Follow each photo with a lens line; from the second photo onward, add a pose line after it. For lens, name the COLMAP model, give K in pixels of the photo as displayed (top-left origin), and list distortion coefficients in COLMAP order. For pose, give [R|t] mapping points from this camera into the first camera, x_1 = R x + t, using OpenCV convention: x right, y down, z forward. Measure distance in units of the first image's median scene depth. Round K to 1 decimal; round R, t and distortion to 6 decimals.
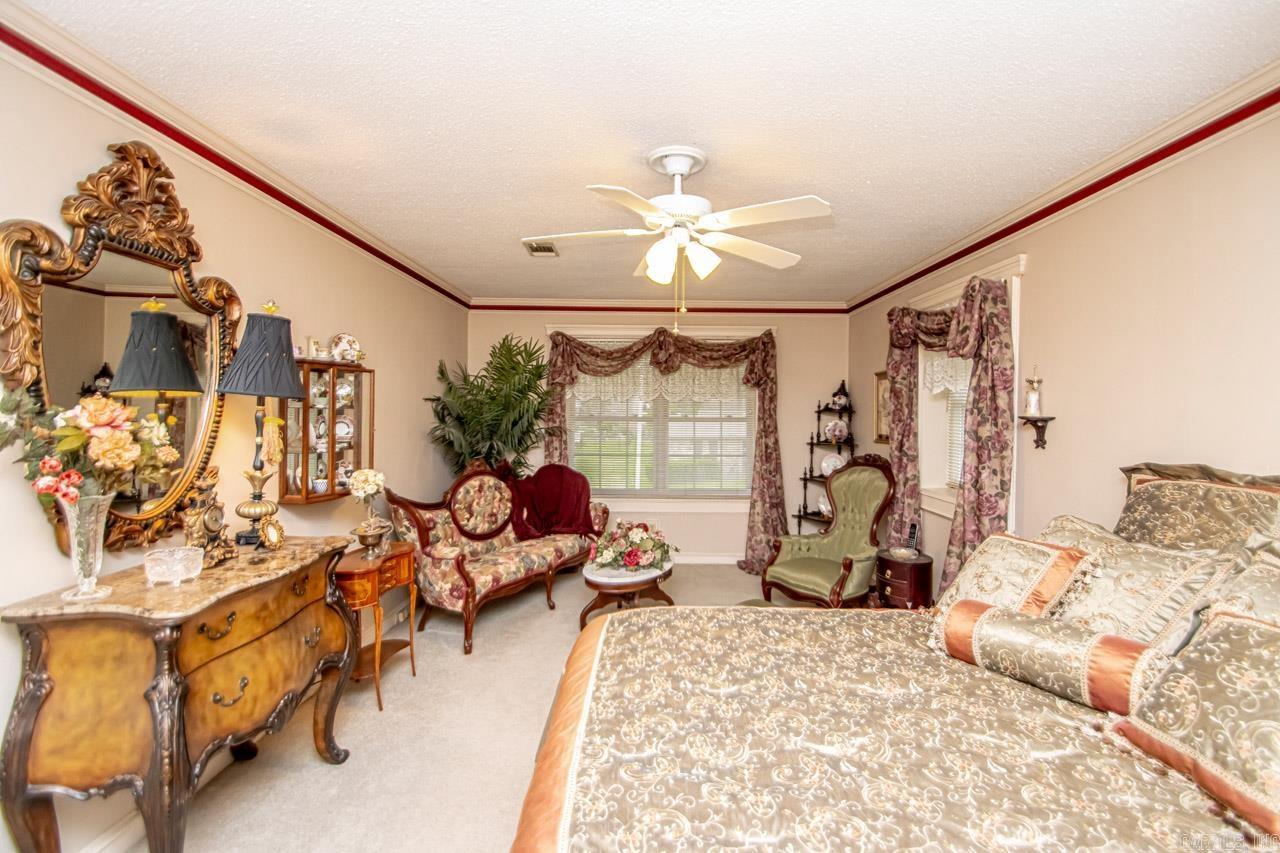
lens RADIAL K [[596.0, 0, 650.9], [0, 596.0, 424.7], [0, 0, 1]] dist [0.018712, -0.017344]
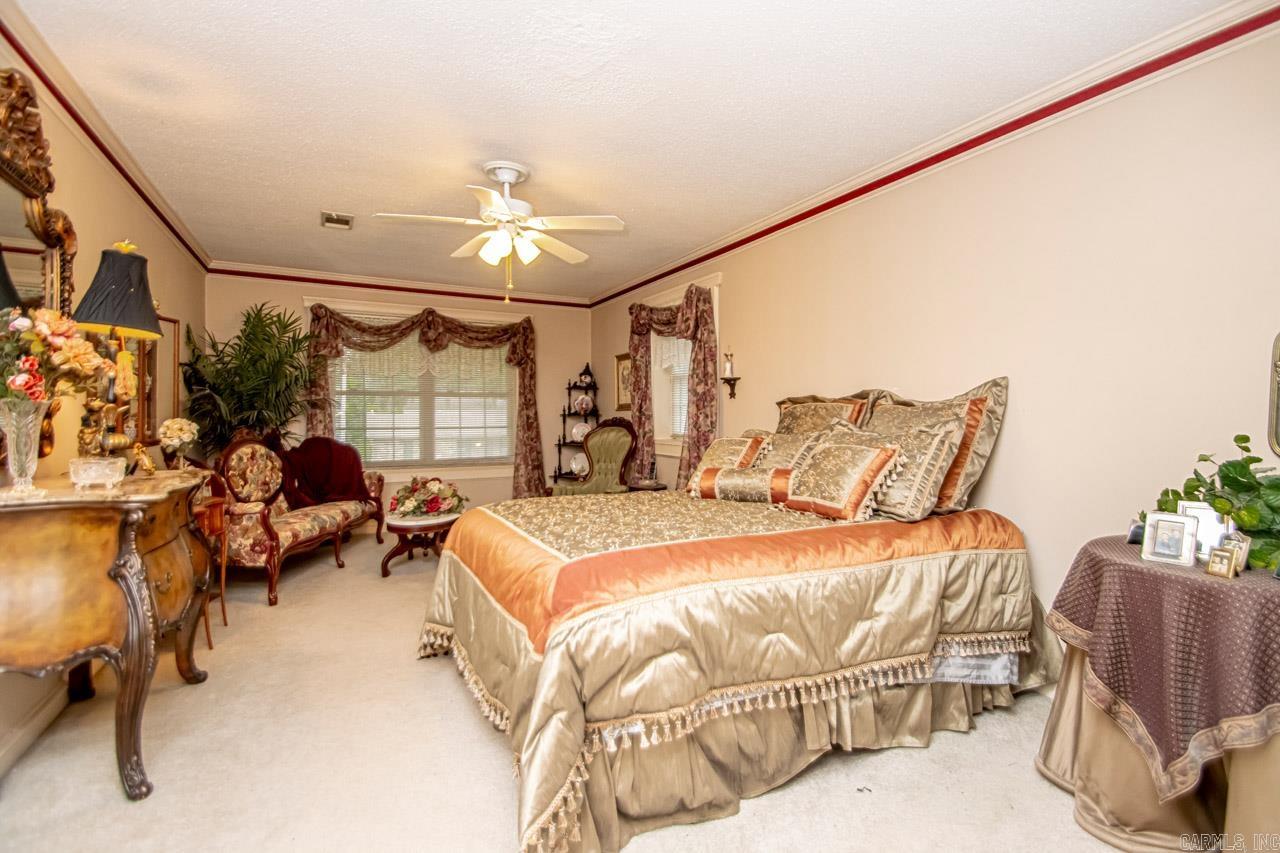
lens RADIAL K [[596.0, 0, 650.9], [0, 596.0, 424.7], [0, 0, 1]] dist [0.018712, -0.017344]
pose [[0.886441, -0.015978, 0.462565, -0.166713], [0.017216, 0.999851, 0.001544, 0.067552], [-0.462521, 0.006594, 0.886584, -0.177972]]
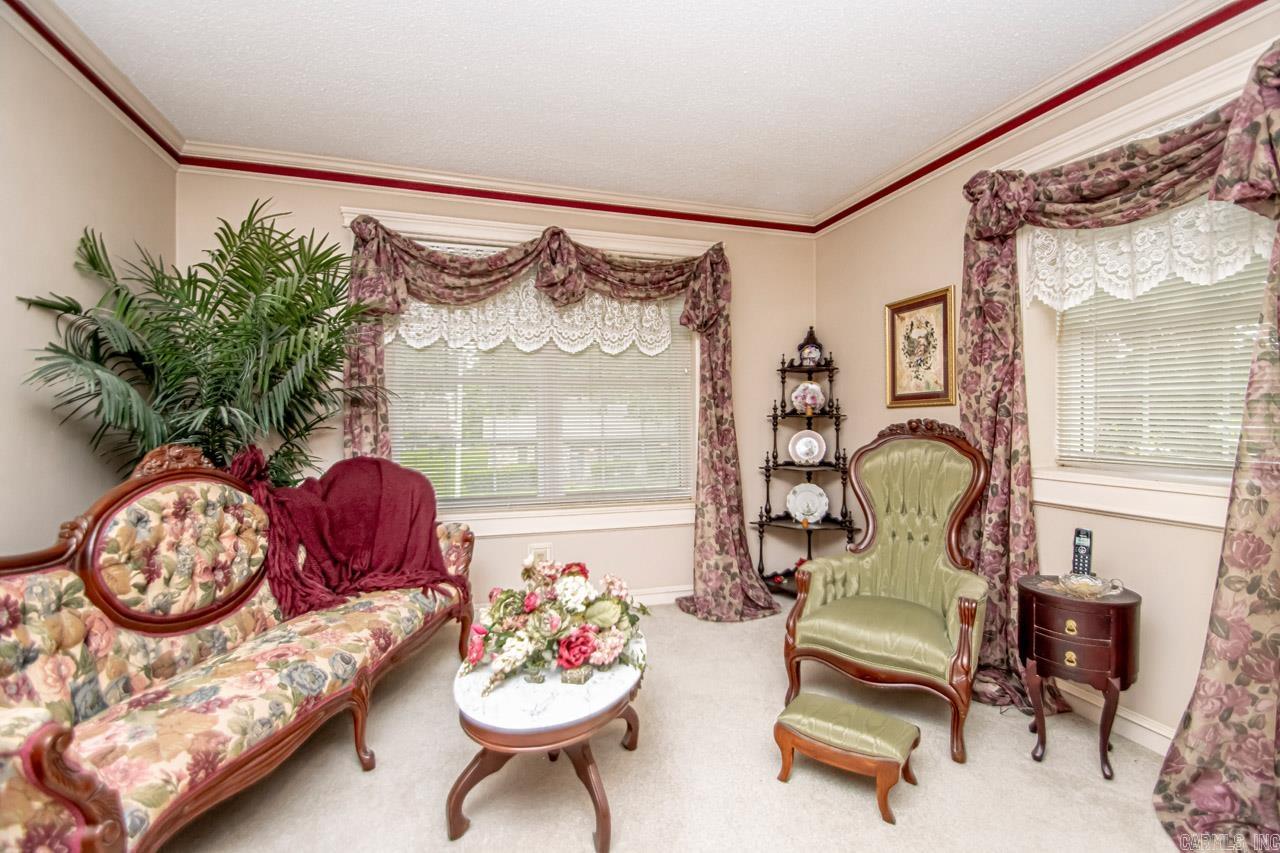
lens RADIAL K [[595.9, 0, 650.5], [0, 595.9, 424.0], [0, 0, 1]] dist [0.027634, -0.023740]
pose [[0.953574, -0.013815, 0.300841, -0.095769], [0.017359, 0.999808, -0.009113, 0.056890], [-0.300658, 0.013913, 0.953631, 0.503020]]
